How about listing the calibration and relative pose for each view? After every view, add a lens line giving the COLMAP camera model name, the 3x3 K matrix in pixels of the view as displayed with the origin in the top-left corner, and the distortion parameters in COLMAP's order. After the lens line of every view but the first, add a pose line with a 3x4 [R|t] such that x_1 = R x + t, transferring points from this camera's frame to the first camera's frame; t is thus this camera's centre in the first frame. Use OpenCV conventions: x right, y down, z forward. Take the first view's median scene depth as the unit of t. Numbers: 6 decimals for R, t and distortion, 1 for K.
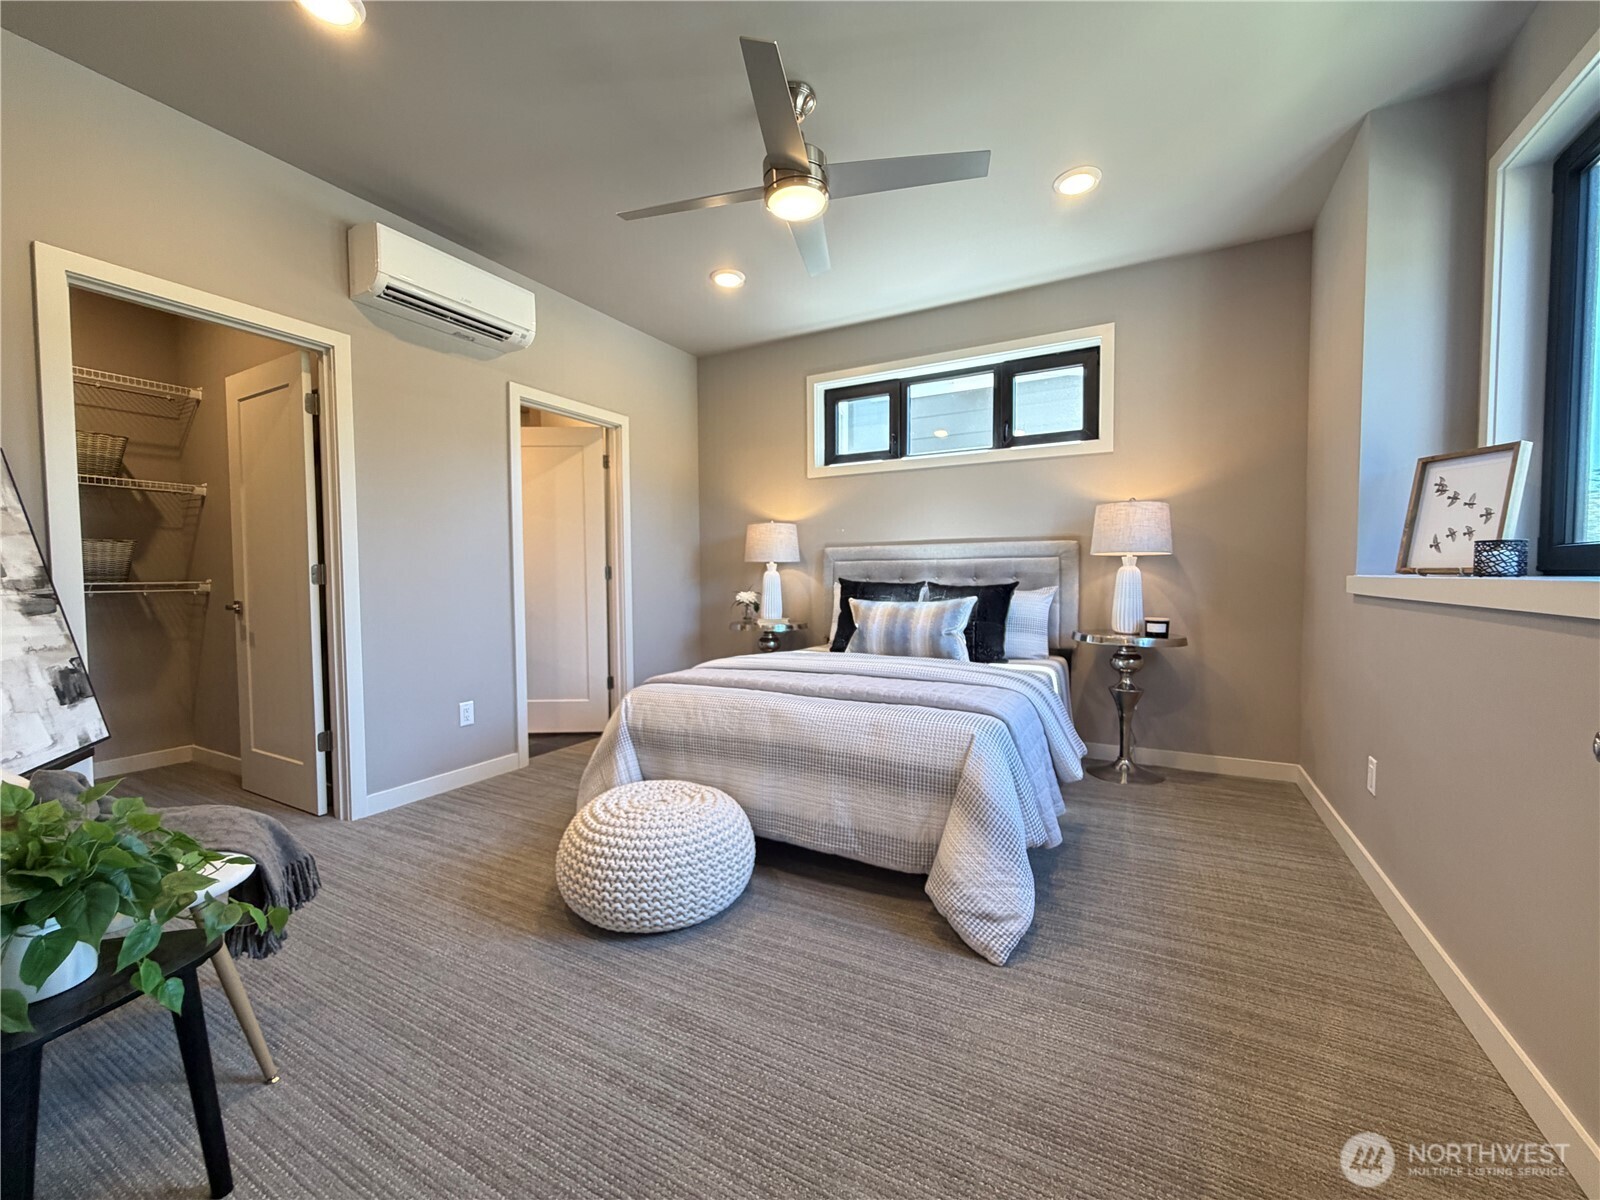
lens RADIAL K [[643.6, 0, 799.4], [0, 643.6, 597.1], [0, 0, 1]] dist [0.001957, 0.000445]
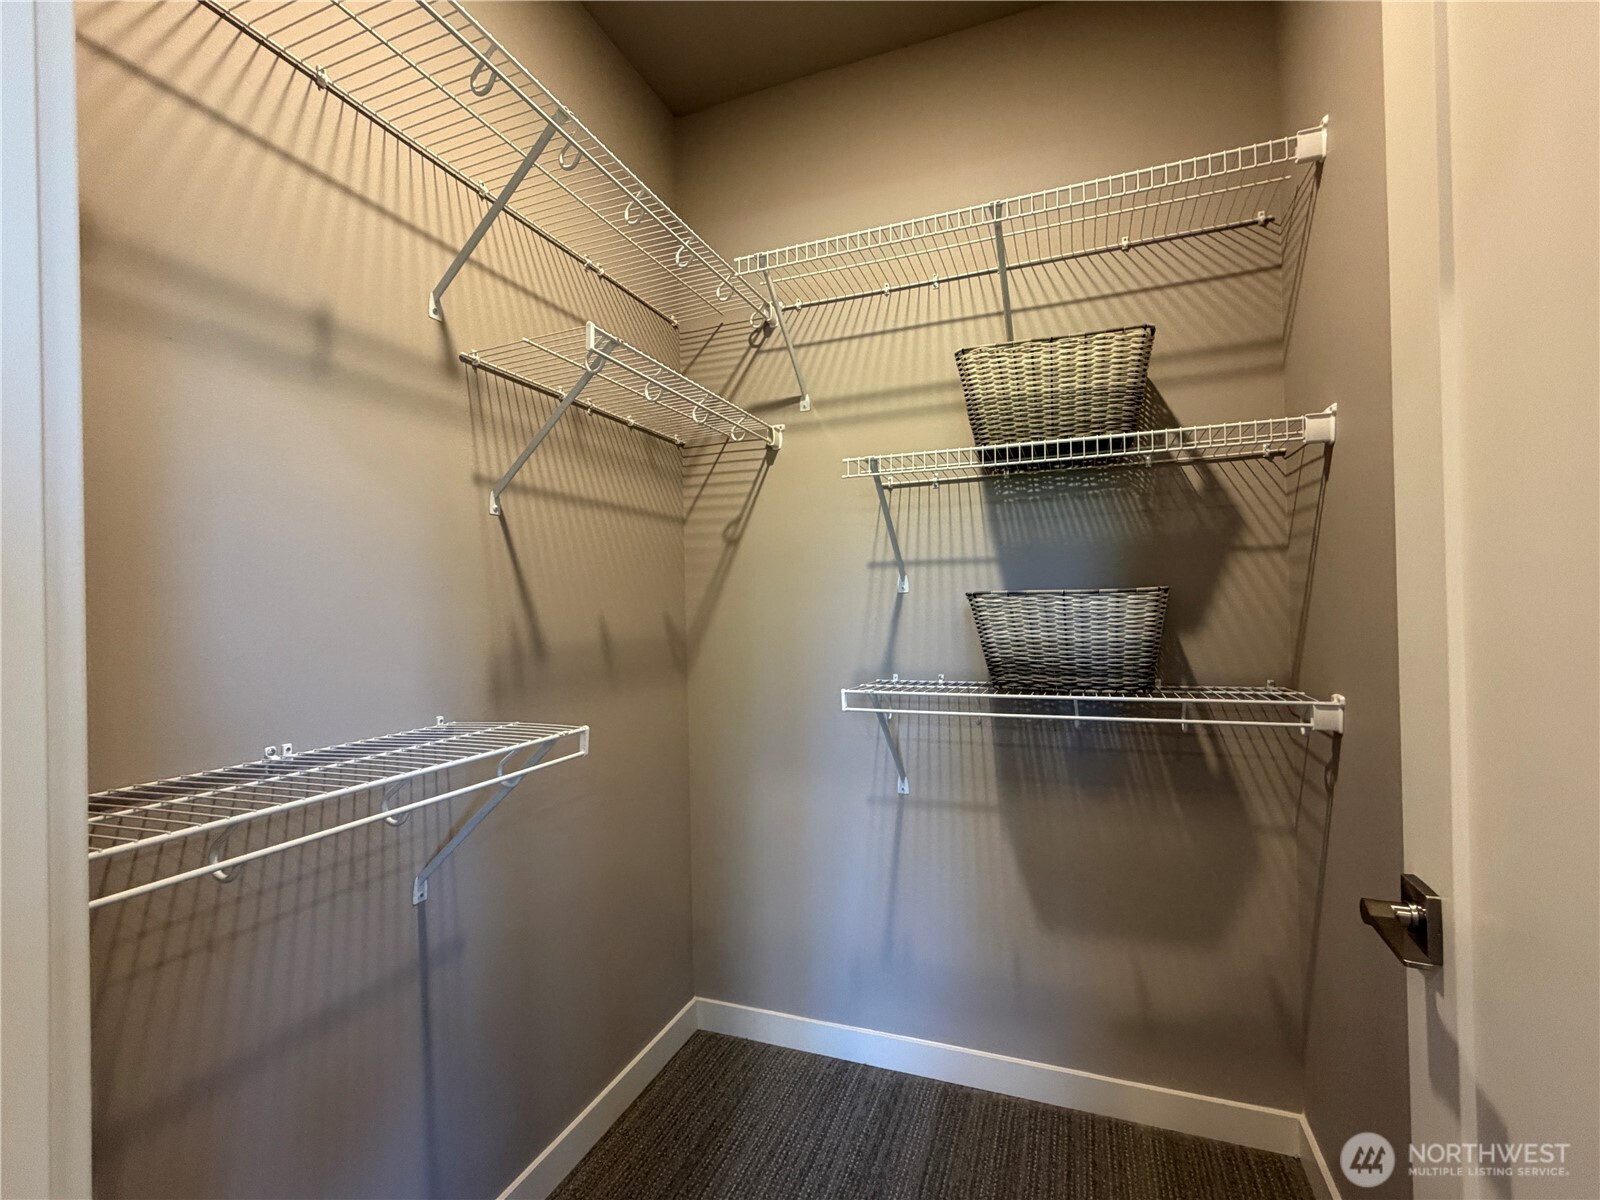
lens RADIAL K [[711.9, 0, 799.2], [0, 711.9, 603.3], [0, 0, 1]] dist [0.000285, 0.000207]
pose [[0.124226, 0.002950, -0.992250, -0.627832], [-0.015235, 0.999883, 0.001066, -0.074838], [0.992137, 0.014985, 0.124256, 0.724775]]
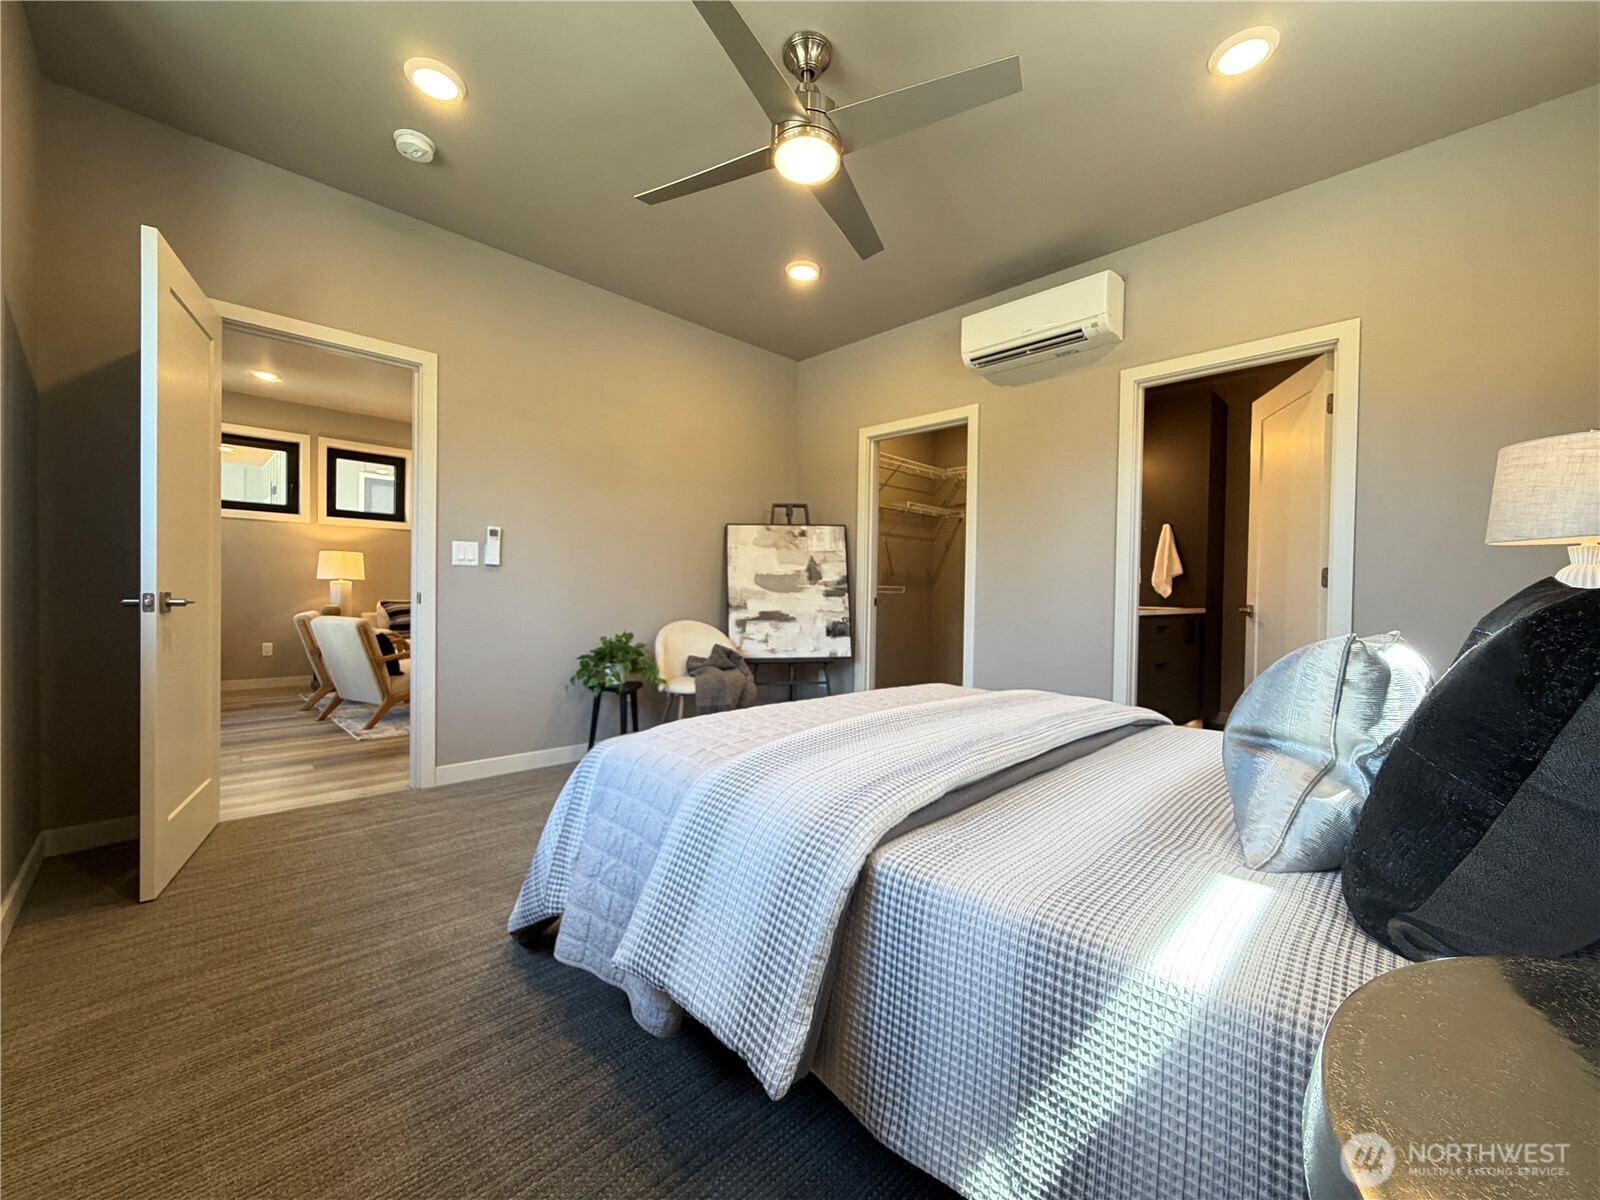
lens RADIAL K [[643.6, 0, 798.5], [0, 643.6, 601.7], [0, 0, 1]] dist [0.001957, 0.000445]
pose [[-0.286014, 0.016959, -0.958075, 0.592074], [-0.046014, 0.998447, 0.031410, -0.011695], [0.957120, 0.053069, -0.284789, 0.864332]]
